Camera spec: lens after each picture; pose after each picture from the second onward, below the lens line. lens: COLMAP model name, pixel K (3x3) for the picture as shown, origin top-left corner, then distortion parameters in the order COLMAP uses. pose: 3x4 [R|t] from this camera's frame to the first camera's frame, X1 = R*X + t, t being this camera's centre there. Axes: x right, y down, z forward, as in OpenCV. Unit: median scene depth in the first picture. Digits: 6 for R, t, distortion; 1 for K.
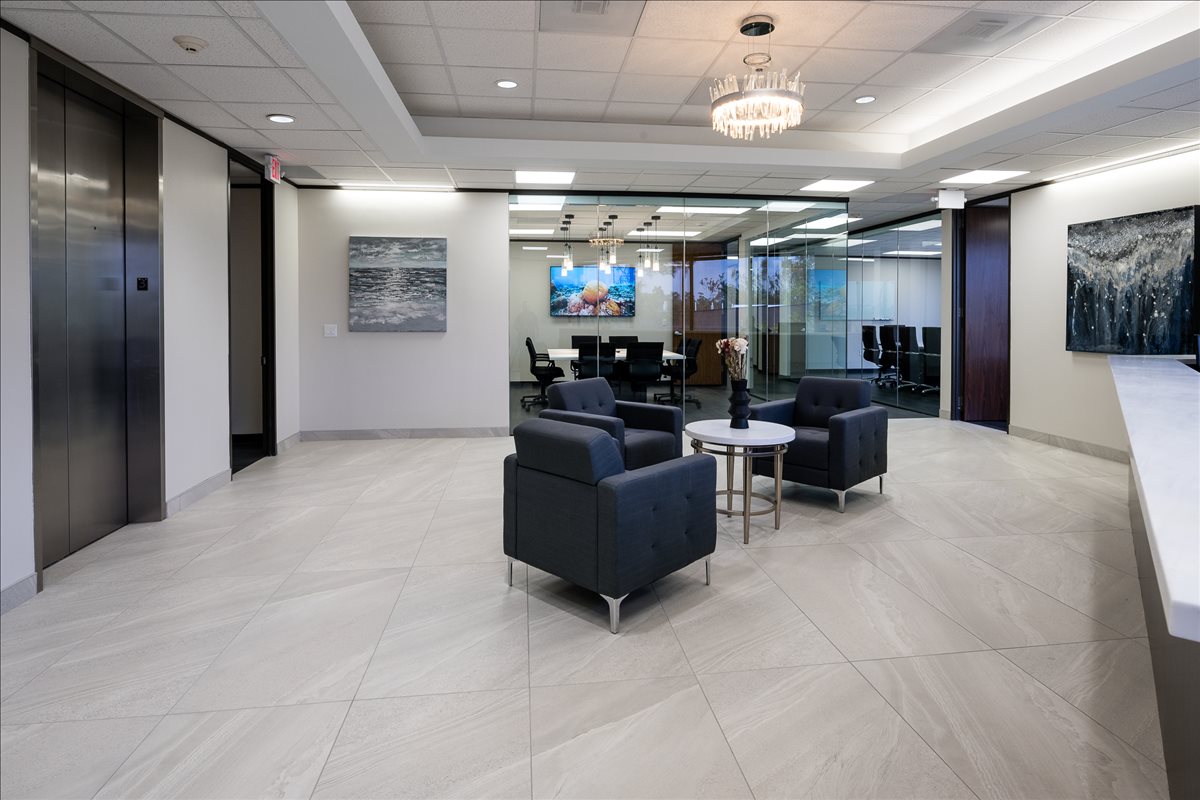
lens RADIAL K [[651.7, 0, 596.5], [0, 651.7, 320.2], [0, 0, 1]] dist [-0.005124, -0.003651]
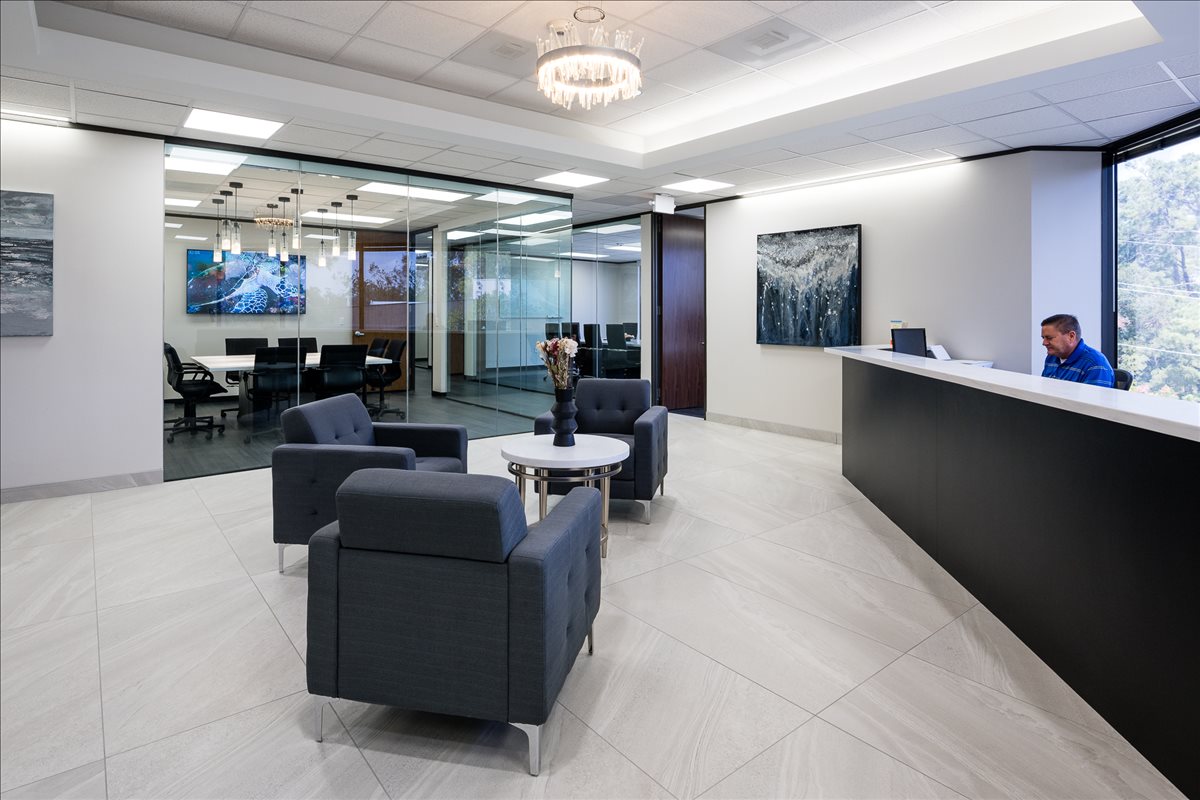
lens RADIAL K [[653.7, 0, 601.7], [0, 653.7, 306.7], [0, 0, 1]] dist [-0.004909, -0.002639]
pose [[0.847131, 0.007242, 0.531334, -0.124417], [0.002481, 0.999842, -0.017584, 0.000884], [-0.531378, 0.016214, 0.846980, 0.166932]]
